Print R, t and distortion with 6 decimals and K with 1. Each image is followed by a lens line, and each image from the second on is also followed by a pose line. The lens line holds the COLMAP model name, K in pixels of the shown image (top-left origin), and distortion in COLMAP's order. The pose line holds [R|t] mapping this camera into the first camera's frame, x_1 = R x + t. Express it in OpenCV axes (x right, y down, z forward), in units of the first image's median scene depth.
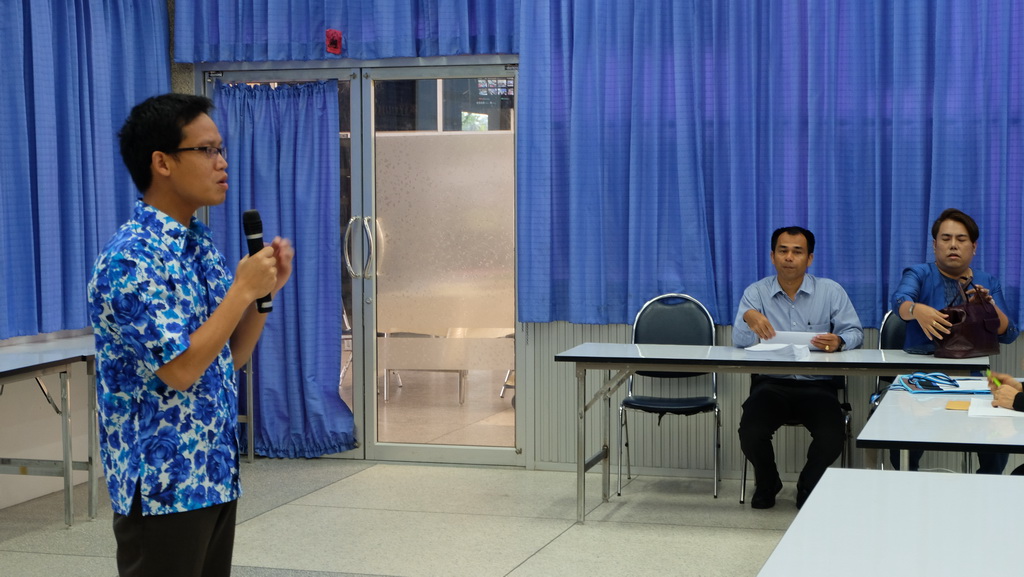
lens RADIAL K [[1672.4, 0, 512.4], [0, 1672.4, 285.5], [0, 0, 1]] dist [-0.058584, 0.000000]
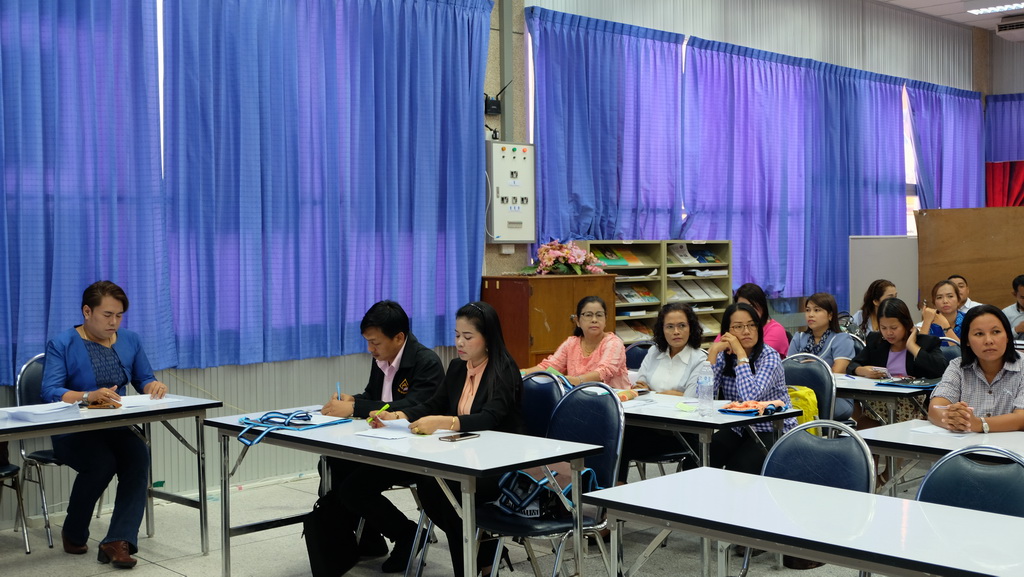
lens RADIAL K [[1226.8, 0, 524.0], [0, 1226.8, 280.5], [0, 0, 1]] dist [0.002056, 0.000000]
pose [[0.456925, -0.030808, 0.888972, -0.329562], [0.062579, 0.998037, 0.002423, -0.023312], [-0.887301, 0.054524, 0.457956, 0.323431]]
